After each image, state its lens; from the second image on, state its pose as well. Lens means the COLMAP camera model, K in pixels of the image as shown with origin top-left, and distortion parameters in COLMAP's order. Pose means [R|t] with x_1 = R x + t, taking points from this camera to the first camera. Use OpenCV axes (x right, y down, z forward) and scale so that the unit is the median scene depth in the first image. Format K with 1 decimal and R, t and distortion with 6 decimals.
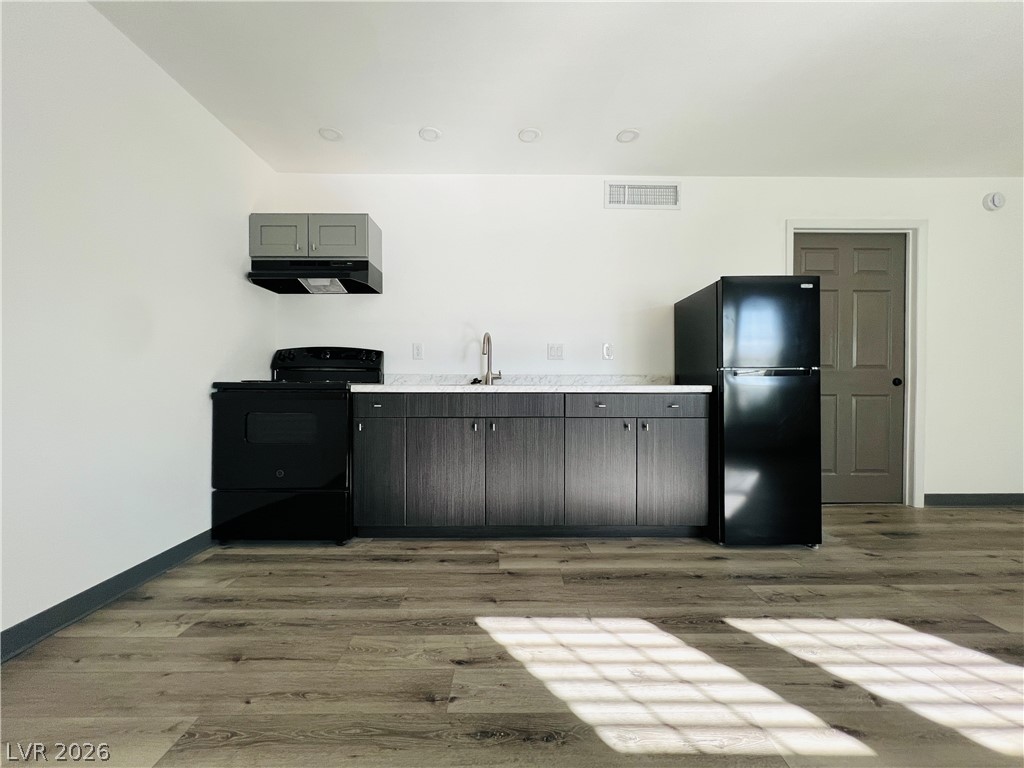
lens RADIAL K [[412.4, 0, 513.1], [0, 412.4, 386.1], [0, 0, 1]] dist [0.000186, 0.000305]
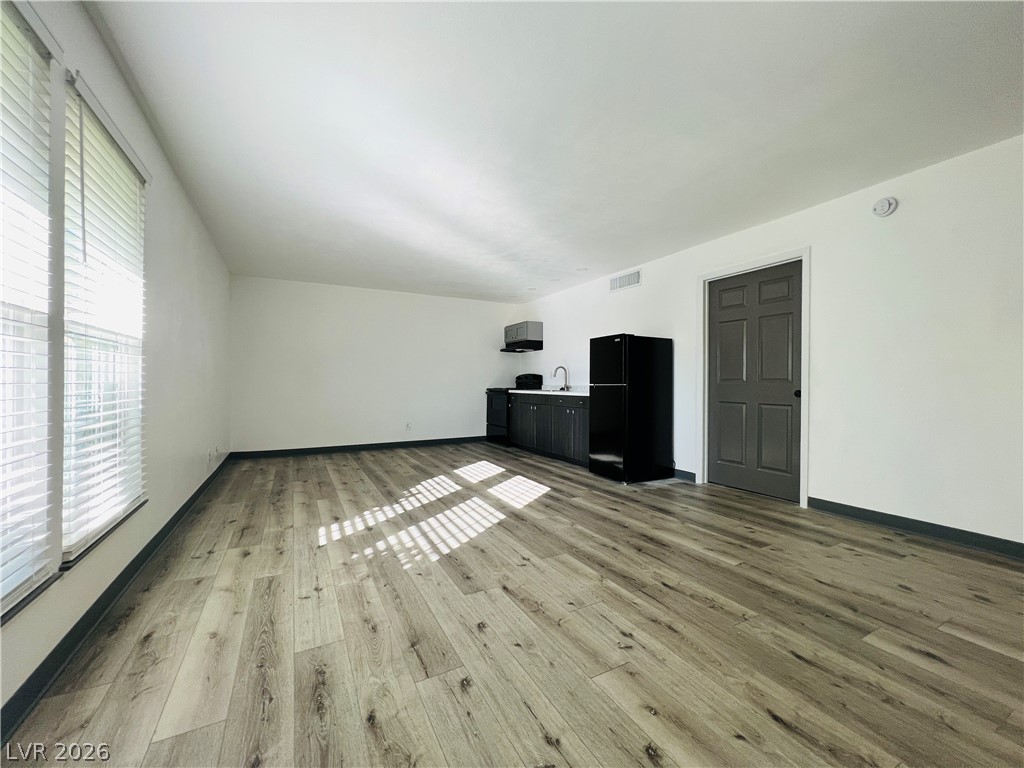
lens RADIAL K [[409.7, 0, 512.0], [0, 409.7, 384.0], [0, 0, 1]] dist [-0.015230, 0.000078]
pose [[0.466052, 0.001764, -0.884755, 2.017790], [-0.004725, 0.999989, -0.000495, -0.041826], [0.884745, 0.004411, 0.466055, -0.256335]]
